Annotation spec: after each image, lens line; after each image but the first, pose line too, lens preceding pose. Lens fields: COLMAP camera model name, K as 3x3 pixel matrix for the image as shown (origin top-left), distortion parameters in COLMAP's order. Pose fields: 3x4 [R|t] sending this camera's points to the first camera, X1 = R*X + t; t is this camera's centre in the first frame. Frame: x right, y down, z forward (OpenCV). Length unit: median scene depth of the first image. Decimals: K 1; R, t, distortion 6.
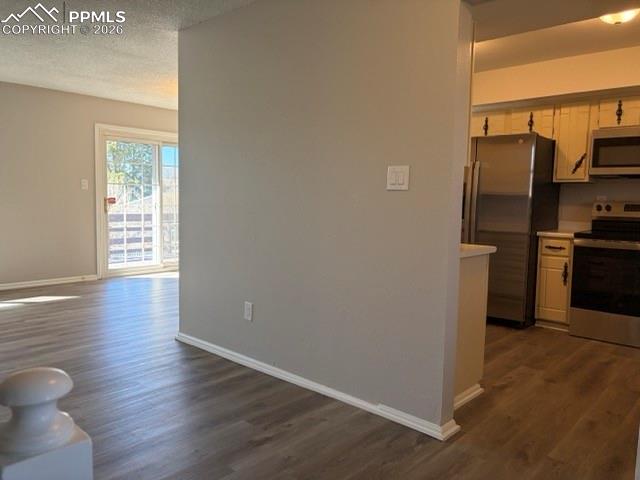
lens RADIAL K [[488.2, 0, 316.5], [0, 488.2, 237.7], [0, 0, 1]] dist [0.055908, -0.055693]
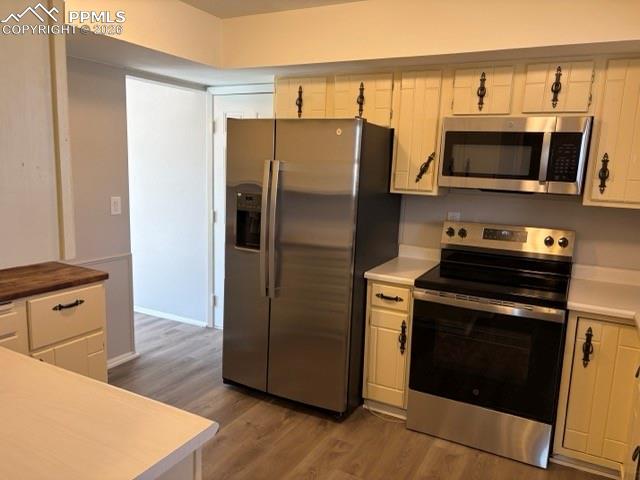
lens RADIAL K [[488.2, 0, 322.8], [0, 488.2, 244.4], [0, 0, 1]] dist [0.055908, -0.055693]
pose [[0.966931, -0.025421, 0.253770, 0.228696], [0.002006, 0.995747, 0.092105, -0.107545], [-0.255032, -0.088550, 0.962869, 0.391517]]
